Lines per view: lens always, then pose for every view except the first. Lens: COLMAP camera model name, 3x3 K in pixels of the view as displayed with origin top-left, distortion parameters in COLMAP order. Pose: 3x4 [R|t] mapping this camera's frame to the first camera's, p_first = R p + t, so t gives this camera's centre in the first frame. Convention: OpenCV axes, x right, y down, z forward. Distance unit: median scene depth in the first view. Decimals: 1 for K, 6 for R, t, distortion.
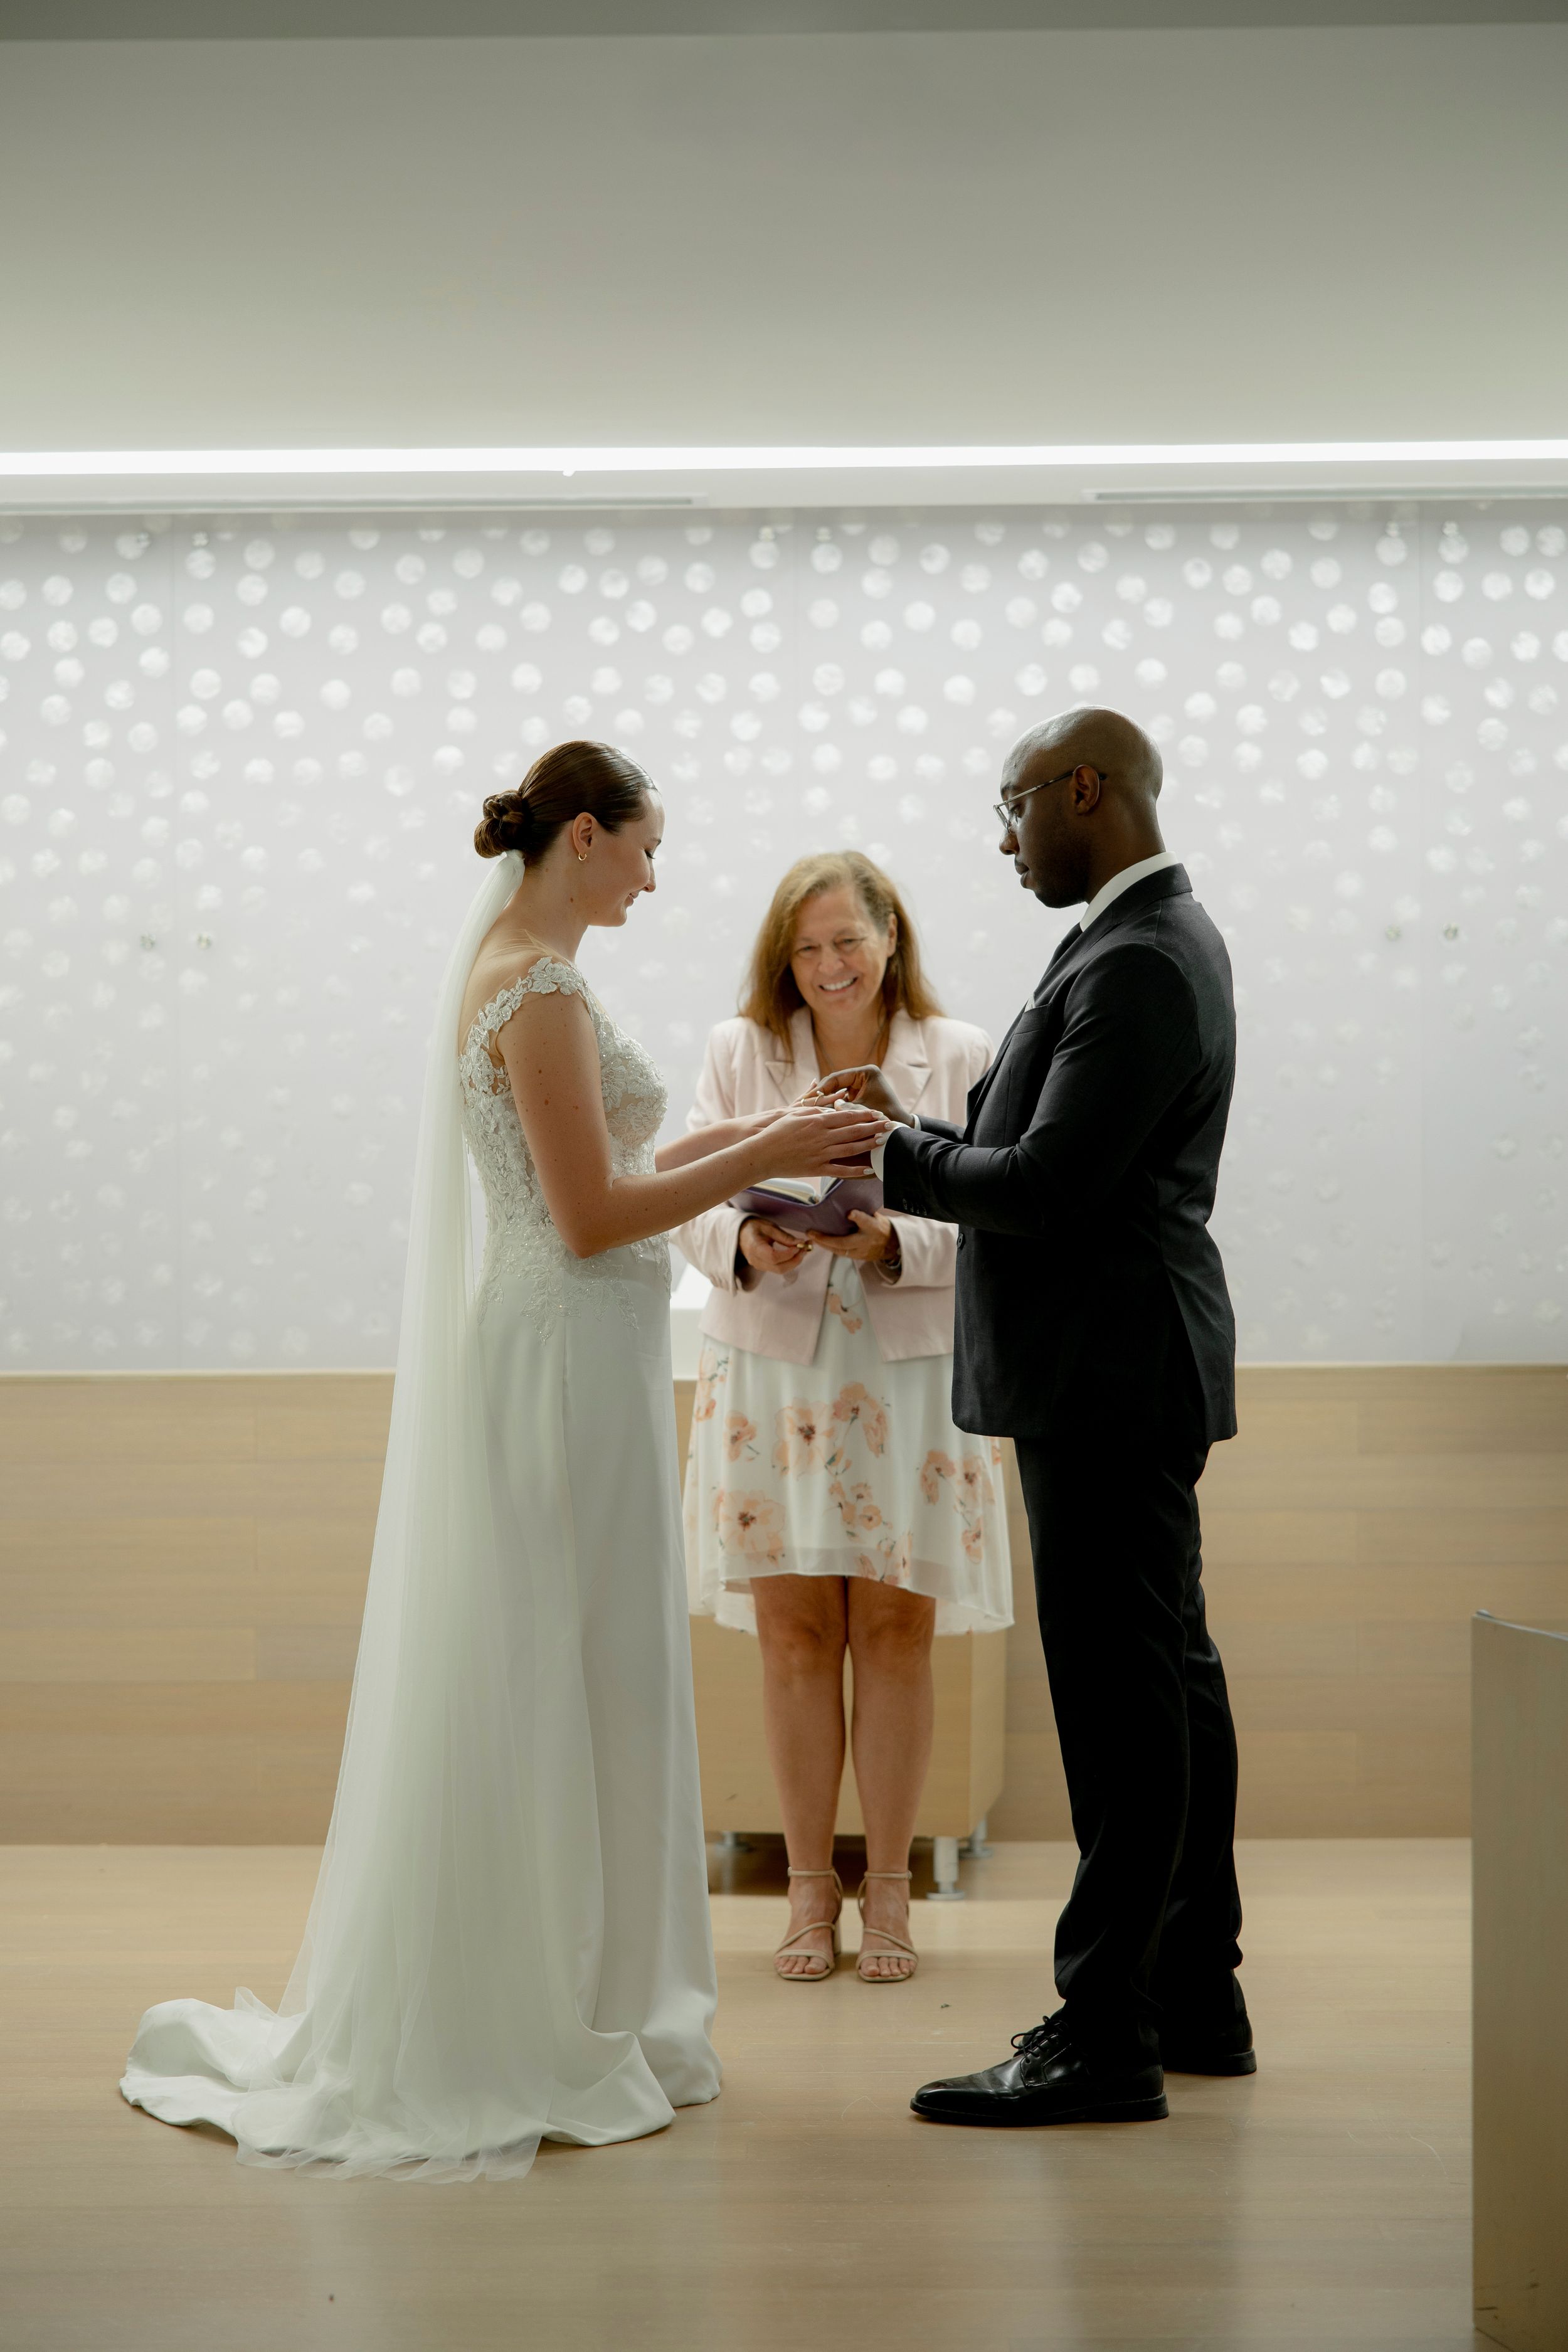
lens RADIAL K [[4717.4, 0, 750.4], [0, 4717.4, 1213.2], [0, 0, 1]] dist [0.007311, 0.117548]
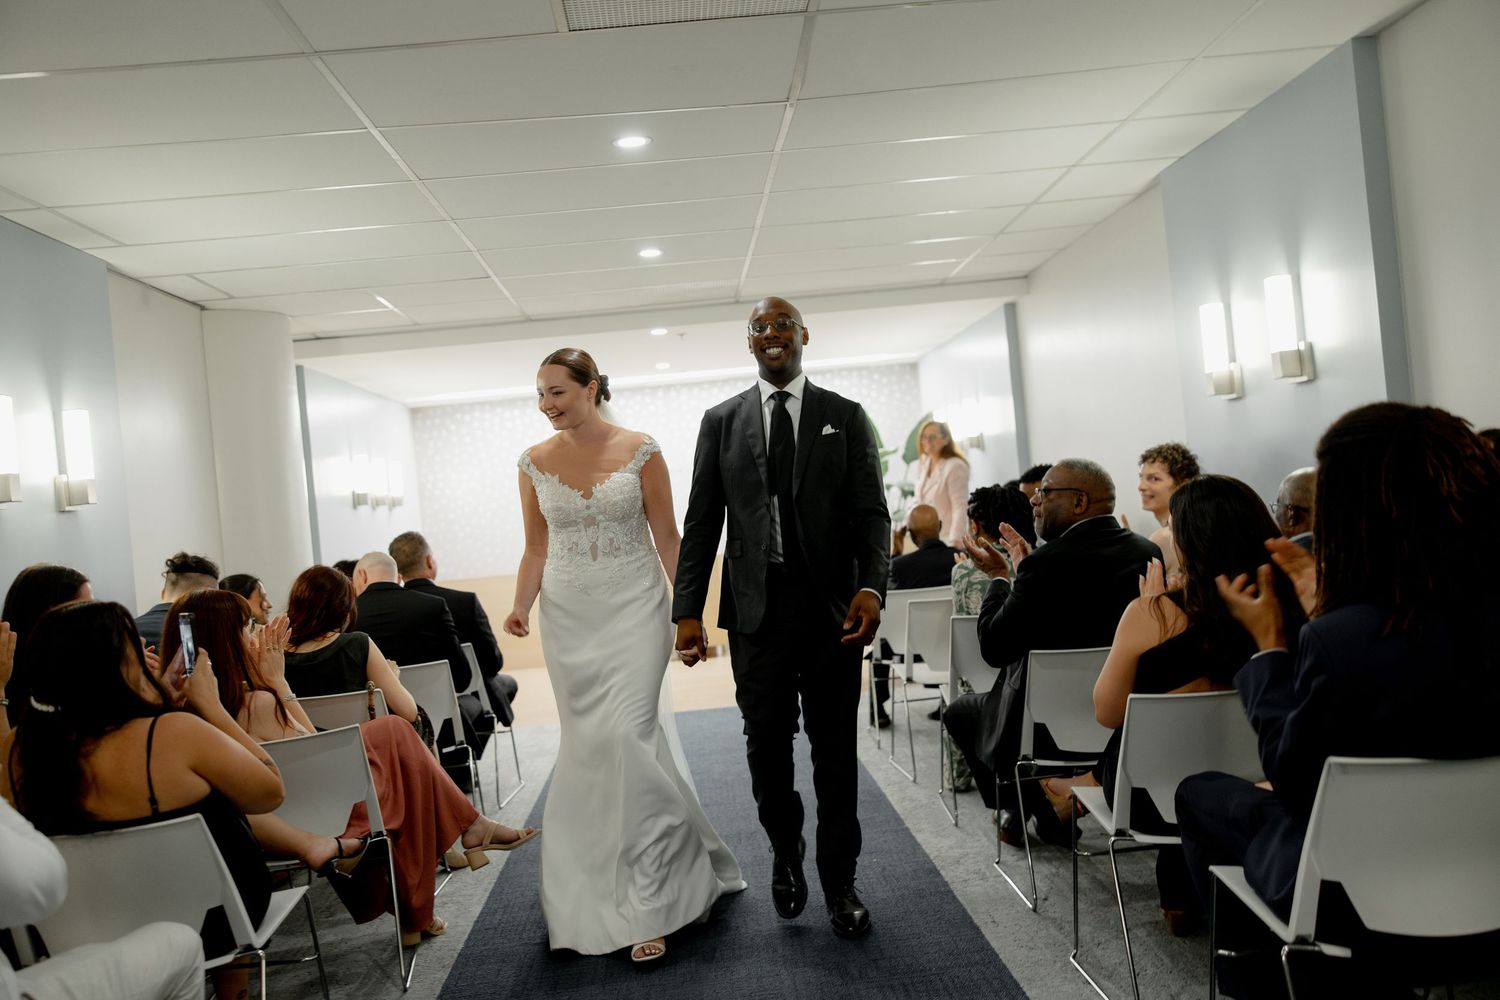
lens RADIAL K [[1332.3, 0, 750.0], [0, 1332.3, 500.0], [0, 0, 1]] dist [-0.001451, -0.005128]
pose [[0.994042, -0.086756, 0.065982, -0.005618], [0.089119, 0.995449, -0.033749, 0.026070], [-0.062753, 0.039429, 0.997250, -0.387517]]
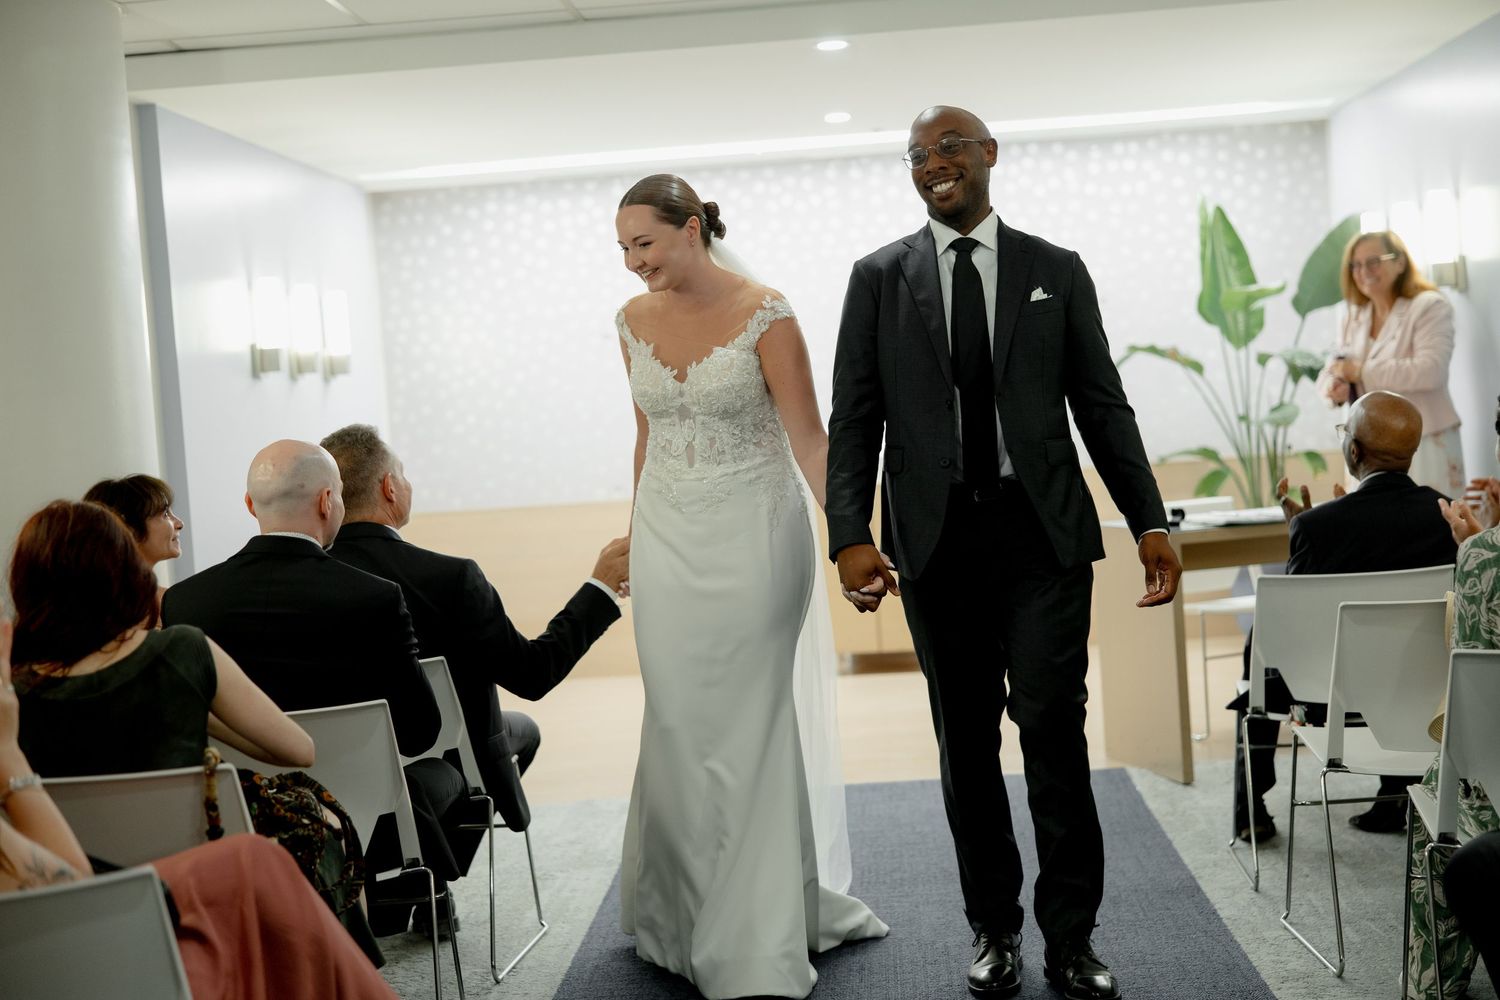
lens RADIAL K [[2284.5, 0, 750.0], [0, 2284.5, 500.0], [0, 0, 1]] dist [-0.014254, -0.007832]
pose [[0.997376, -0.062026, -0.037334, -0.006255], [0.062642, 0.997915, 0.015562, 0.018867], [0.036291, -0.017859, 0.999182, -0.271055]]
